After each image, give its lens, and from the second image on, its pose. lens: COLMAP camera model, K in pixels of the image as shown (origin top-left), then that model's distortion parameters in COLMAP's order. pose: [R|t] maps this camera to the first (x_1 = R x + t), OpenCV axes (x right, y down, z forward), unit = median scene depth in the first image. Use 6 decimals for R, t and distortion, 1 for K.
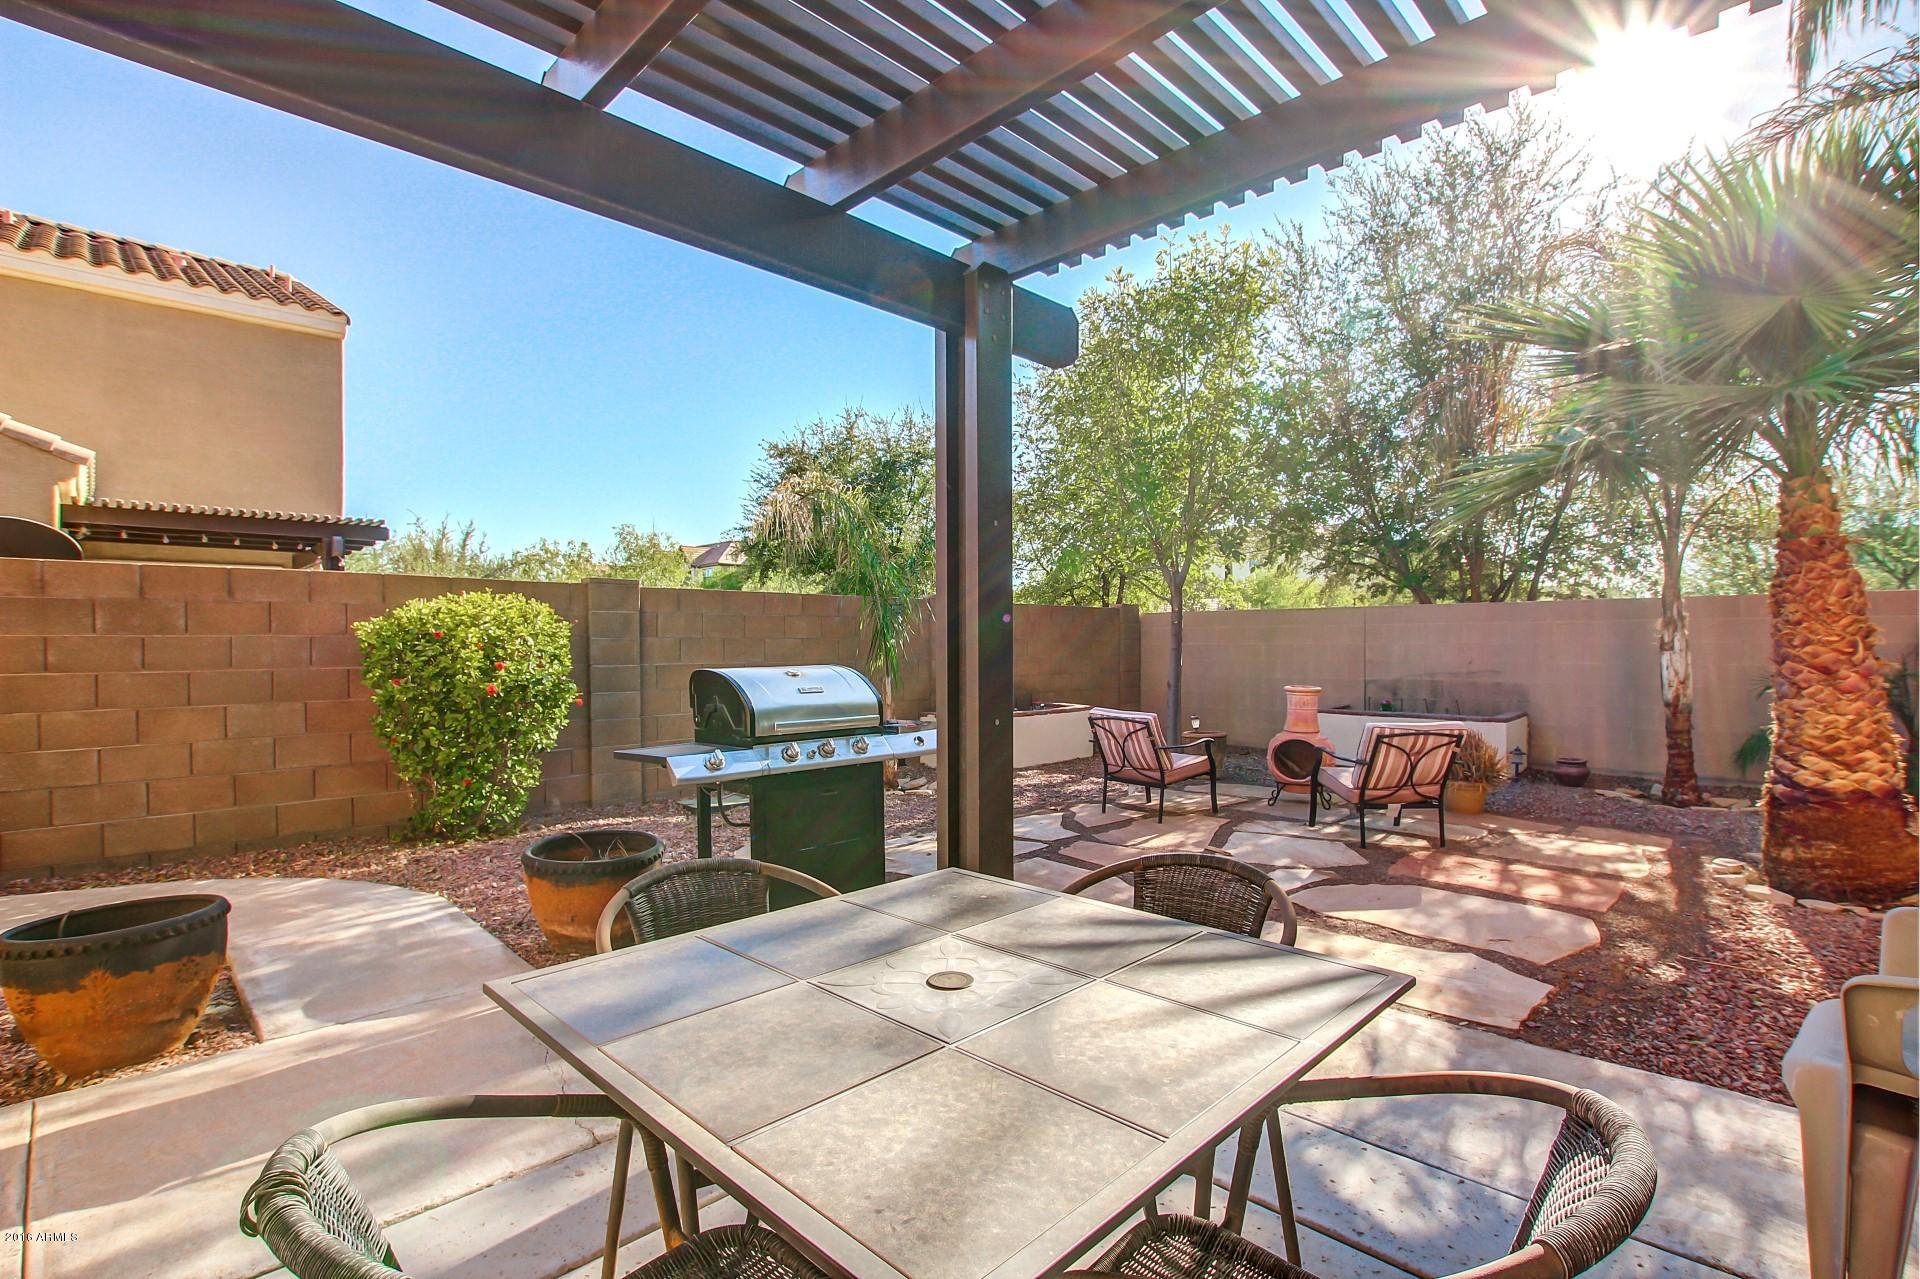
lens RADIAL K [[902.1, 0, 951.1], [0, 902.1, 650.0], [0, 0, 1]] dist [-0.028231, 0.000887]
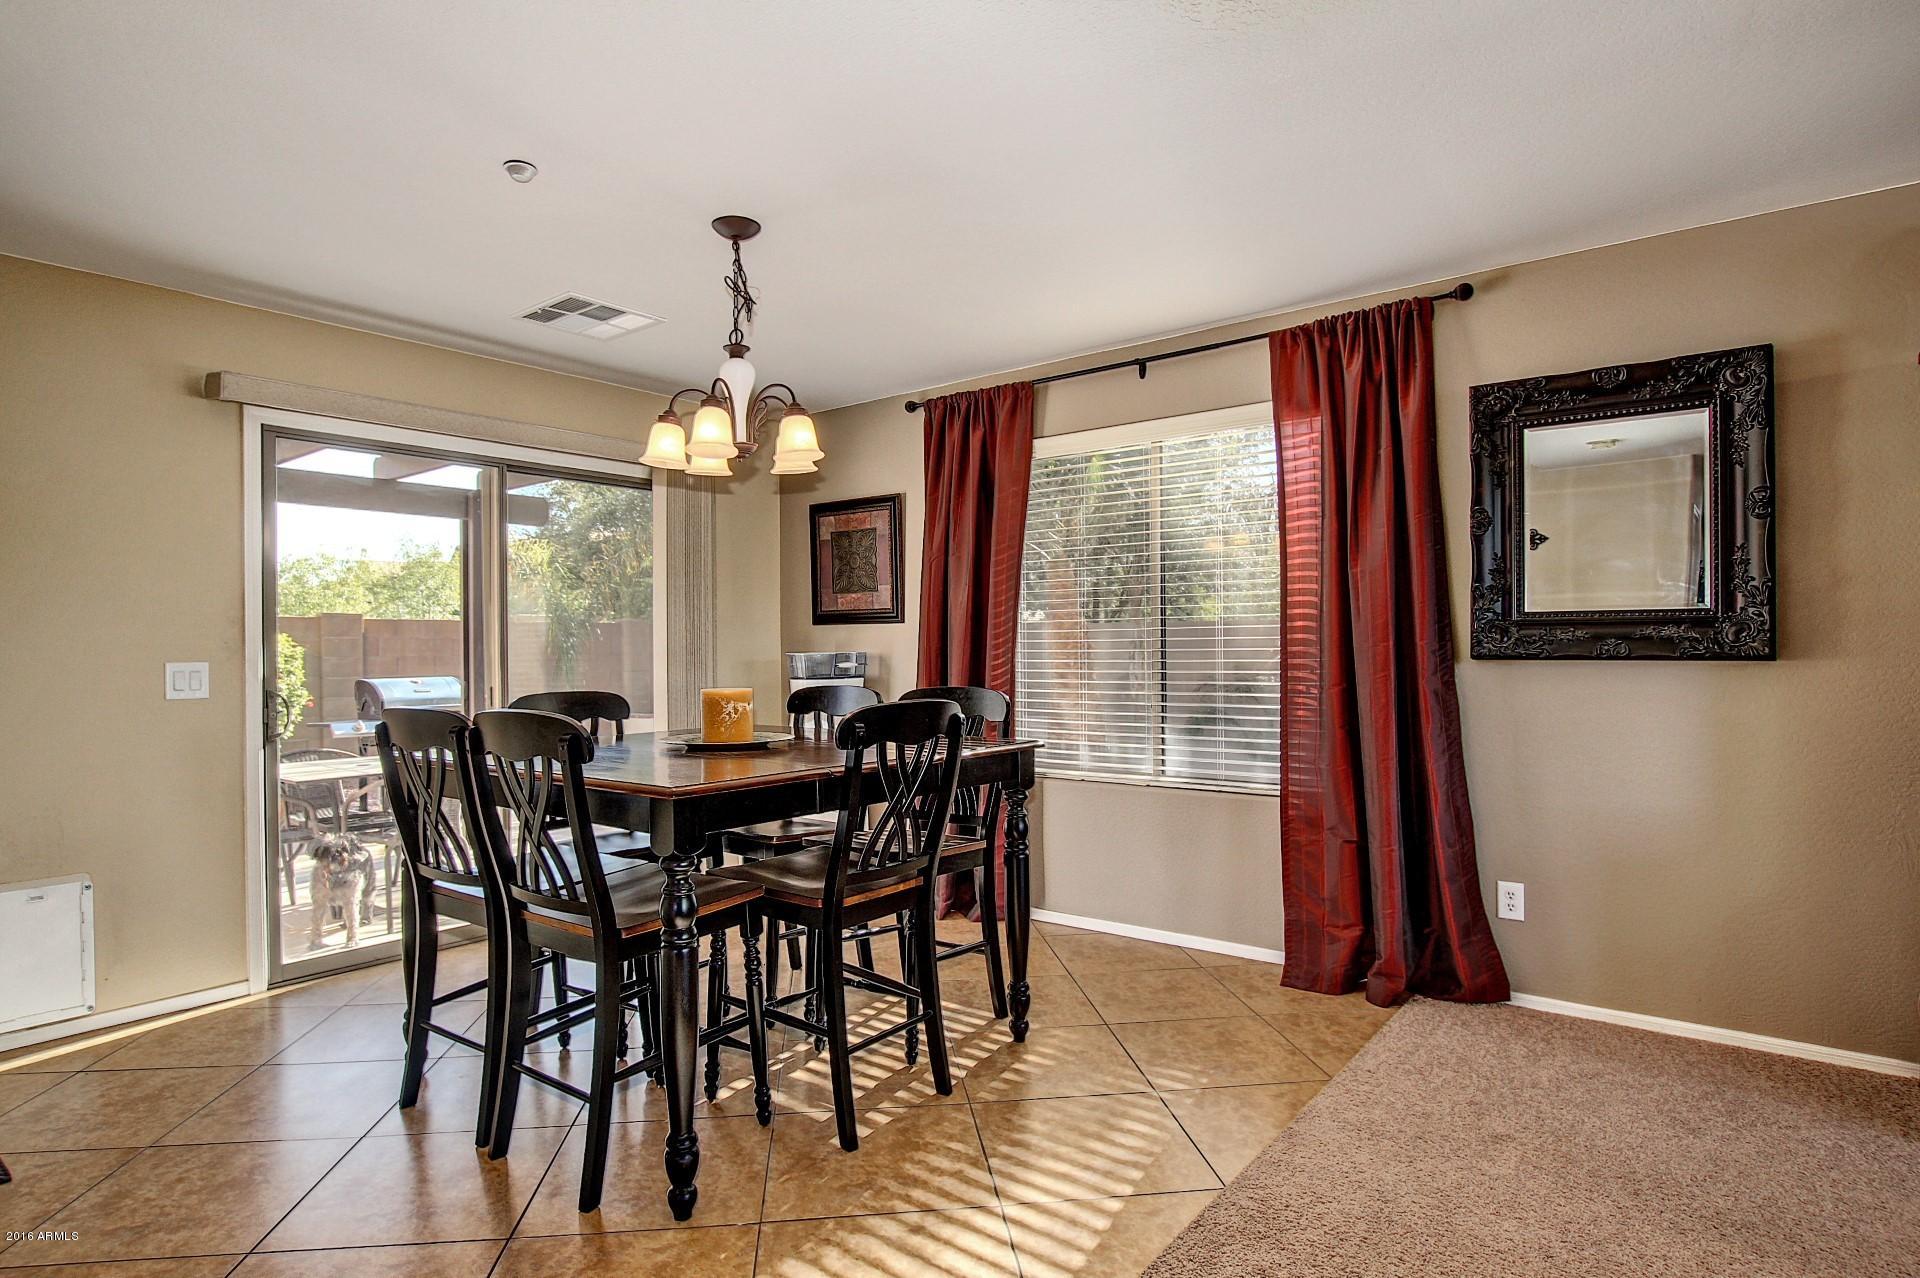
lens RADIAL K [[1040.8, 0, 959.6], [0, 1040.8, 651.3], [0, 0, 1]] dist [-0.001352, -0.000529]
pose [[0.992048, -0.005547, 0.125734, 0.706931], [0.006089, 0.999974, -0.003929, -0.021576], [-0.125709, 0.004664, 0.992056, -1.352950]]
